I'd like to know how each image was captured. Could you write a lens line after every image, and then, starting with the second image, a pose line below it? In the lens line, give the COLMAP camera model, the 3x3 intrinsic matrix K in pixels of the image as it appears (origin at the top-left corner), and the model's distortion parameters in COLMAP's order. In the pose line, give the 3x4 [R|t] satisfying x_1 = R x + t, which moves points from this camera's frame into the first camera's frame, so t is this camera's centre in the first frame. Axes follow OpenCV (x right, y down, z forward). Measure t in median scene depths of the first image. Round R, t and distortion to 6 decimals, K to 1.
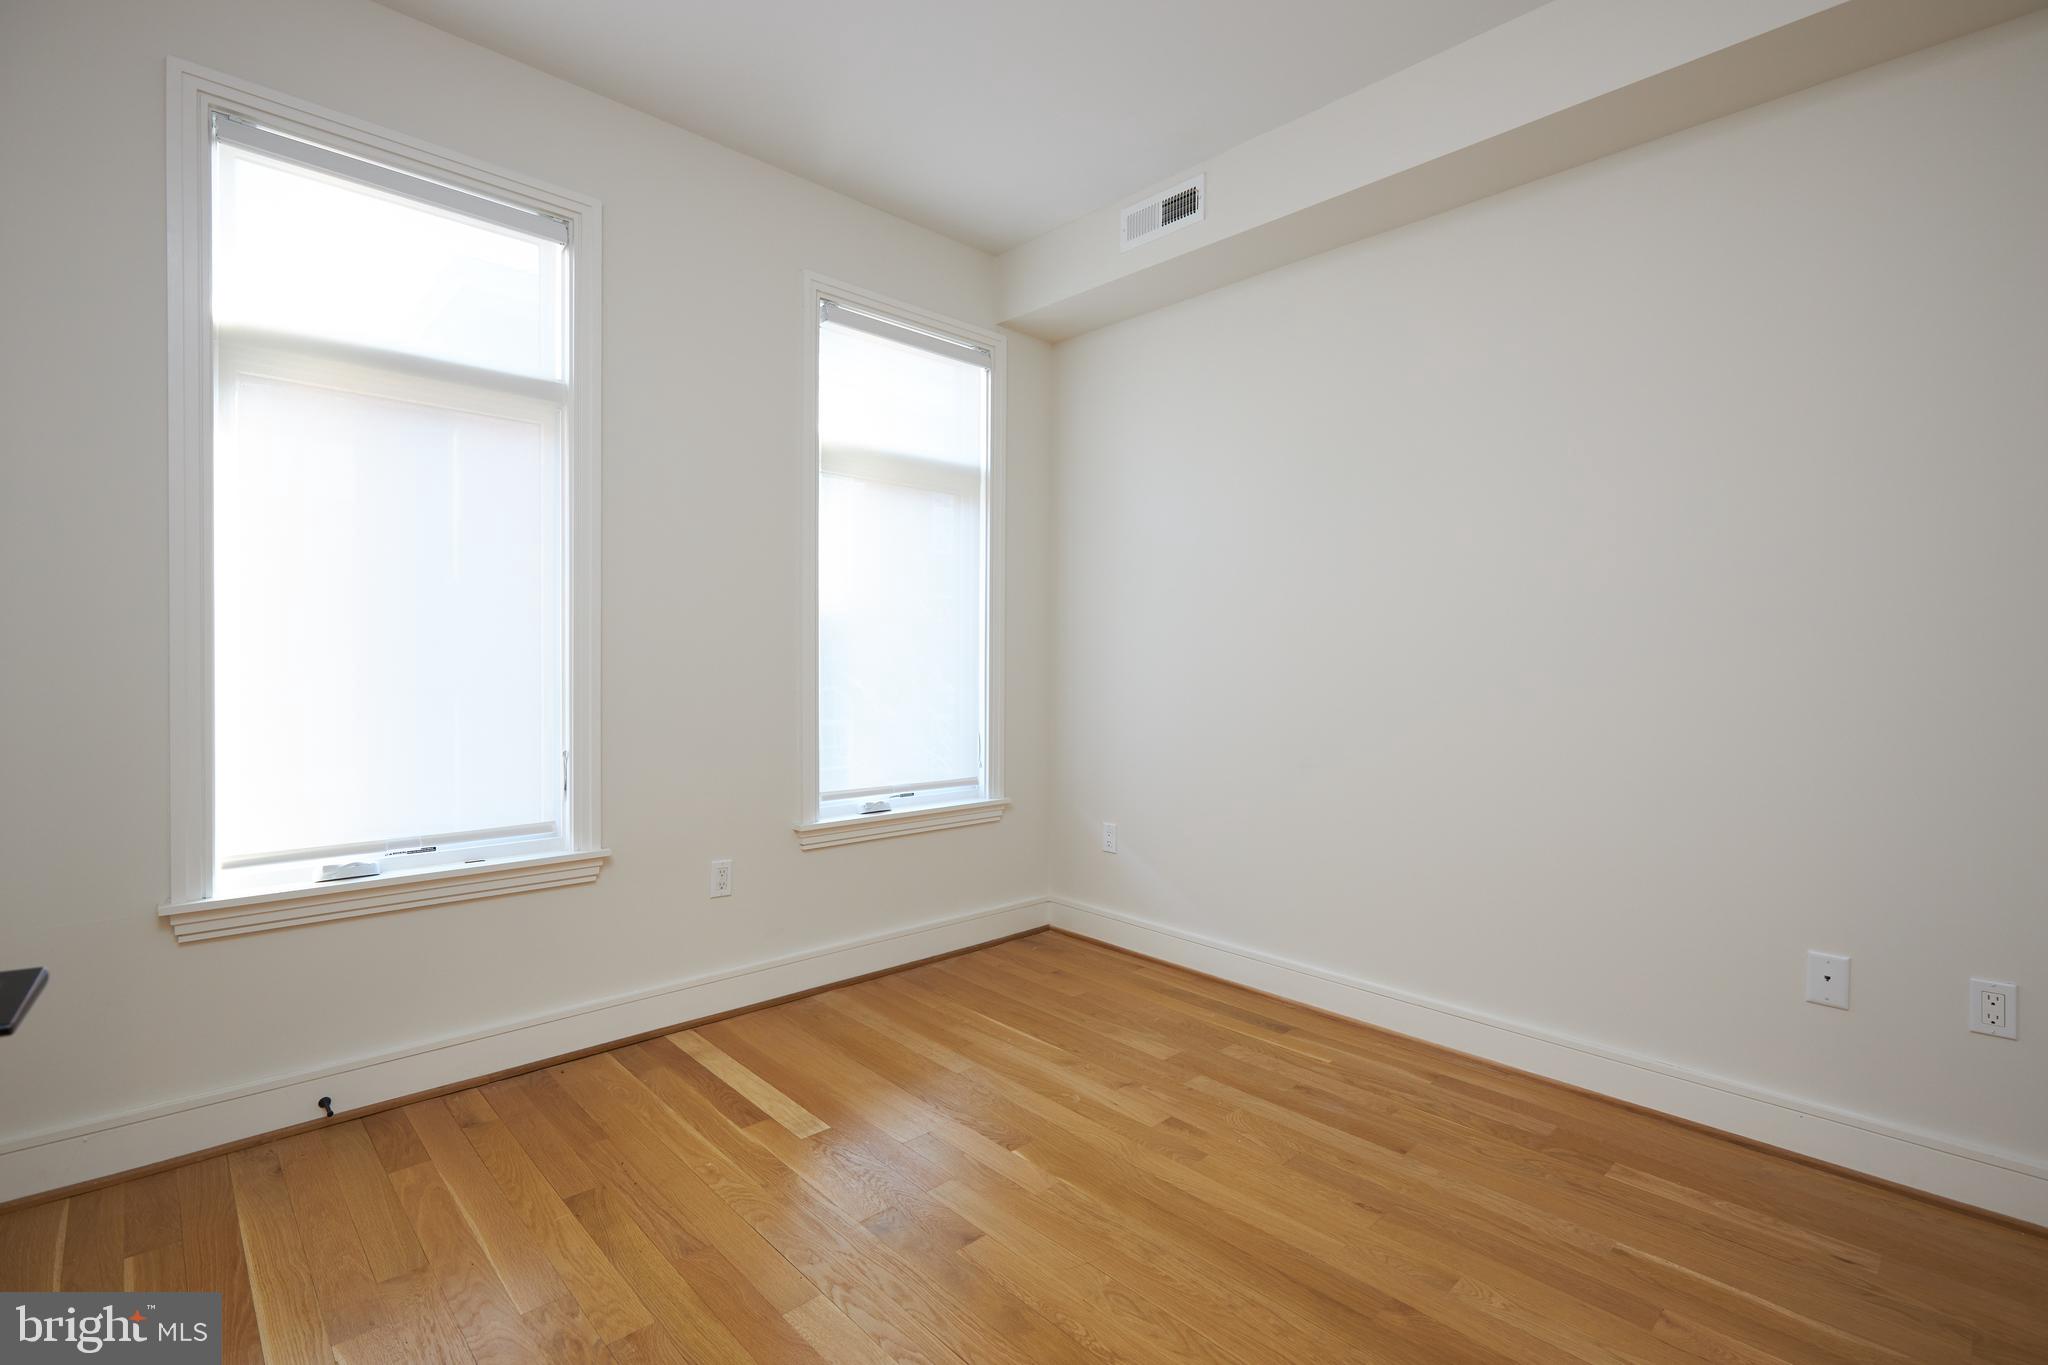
lens RADIAL K [[935.5, 0, 1021.4], [0, 935.5, 678.0], [0, 0, 1]] dist [-0.000820, -0.000752]
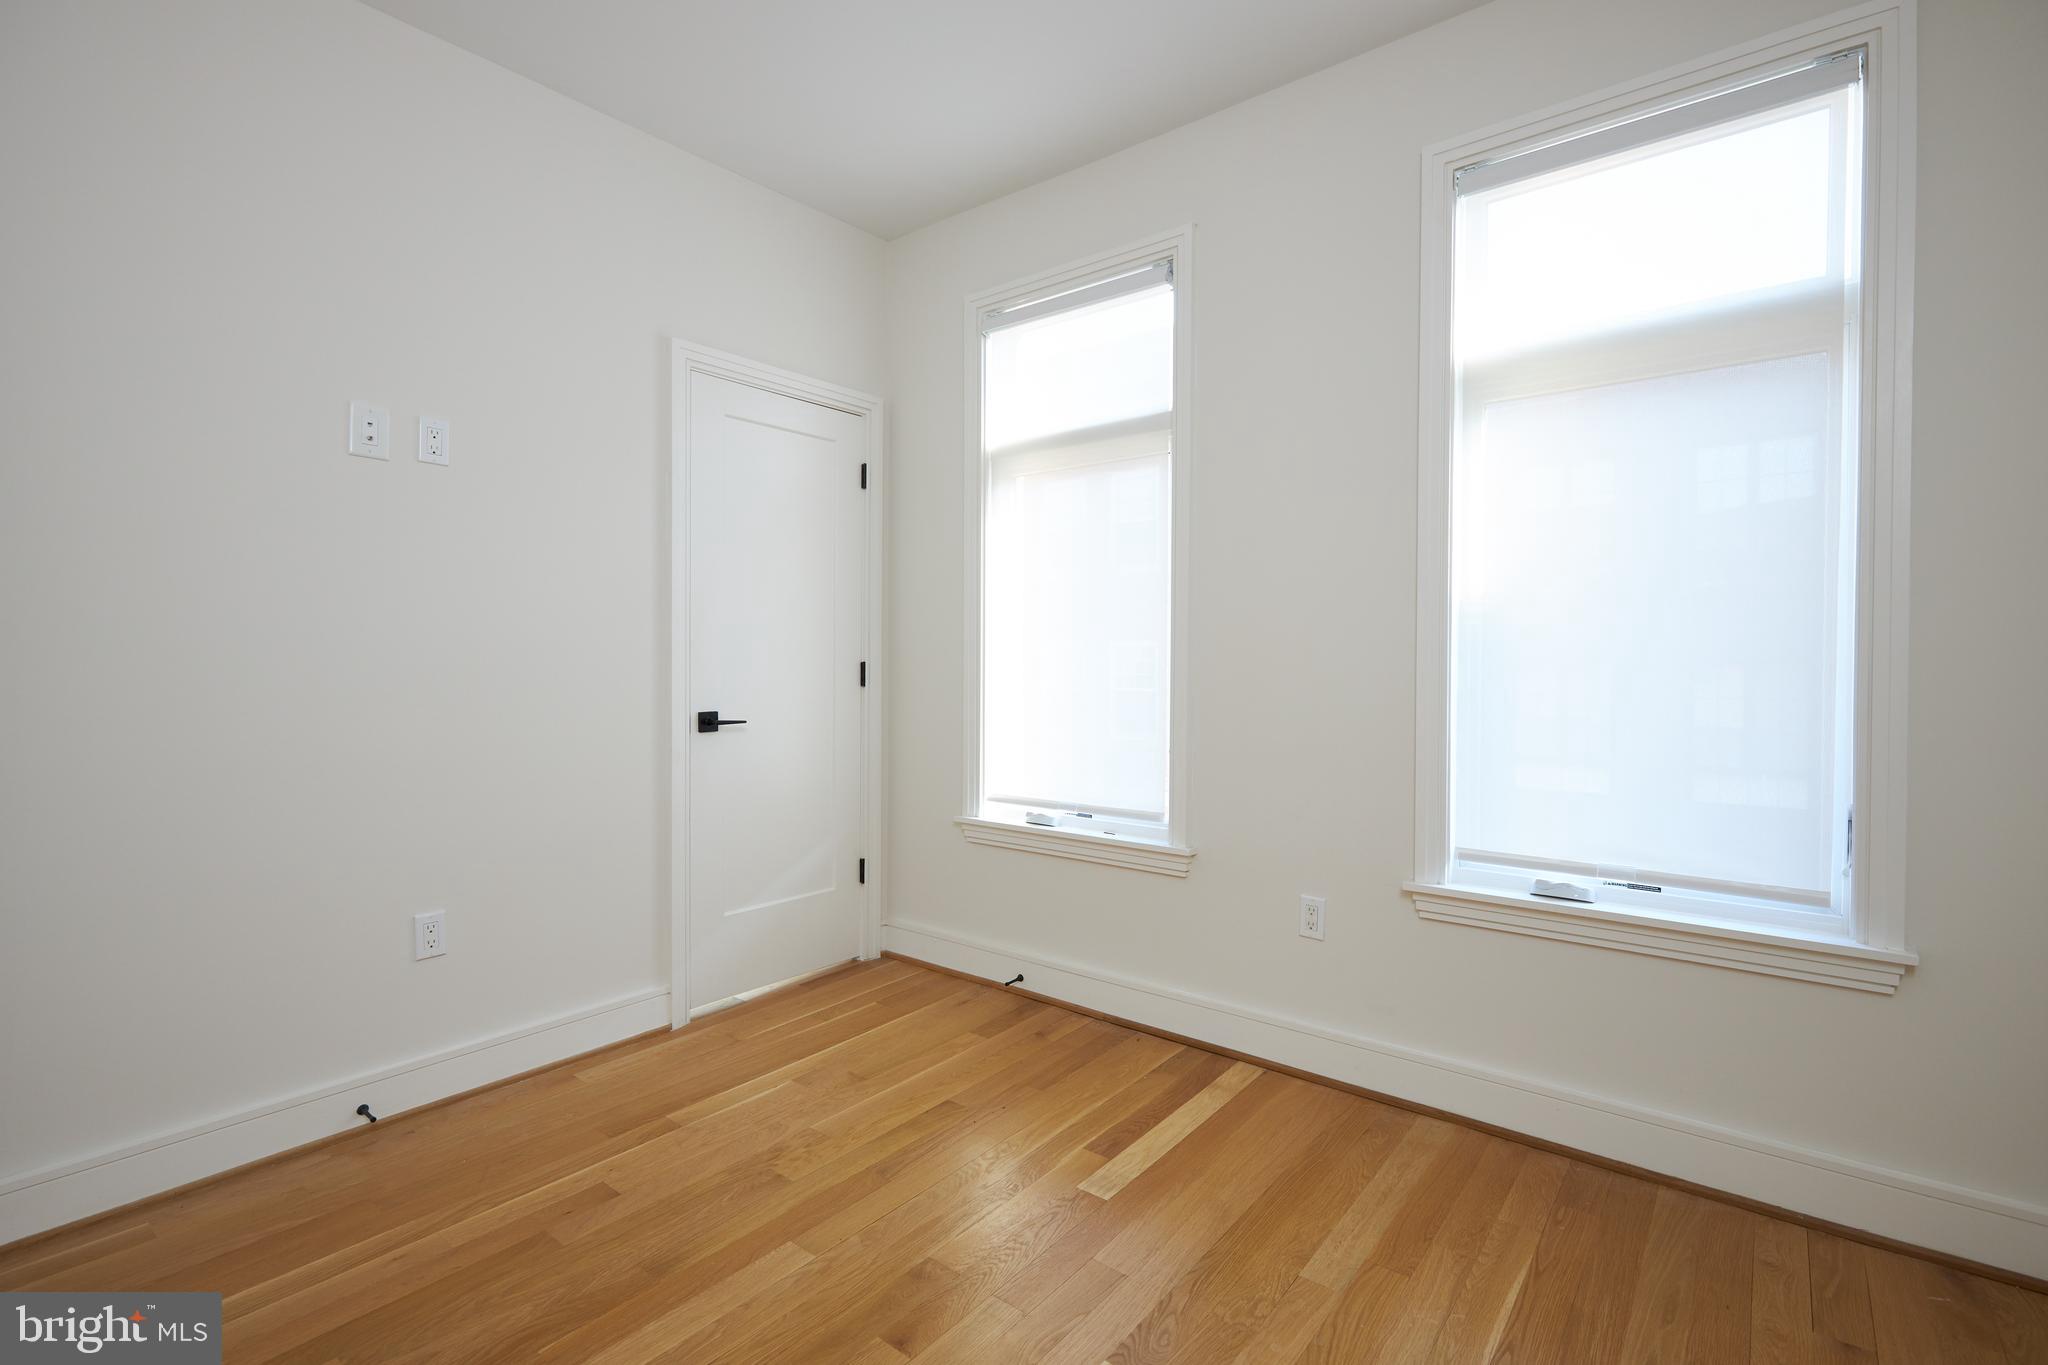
lens RADIAL K [[935.5, 0, 1020.6], [0, 935.5, 672.9], [0, 0, 1]] dist [-0.000820, -0.000752]
pose [[0.127611, 0.009379, -0.991780, 0.560687], [-0.014374, 0.999868, 0.007606, -0.016908], [0.991720, 0.013286, 0.127729, 0.689785]]
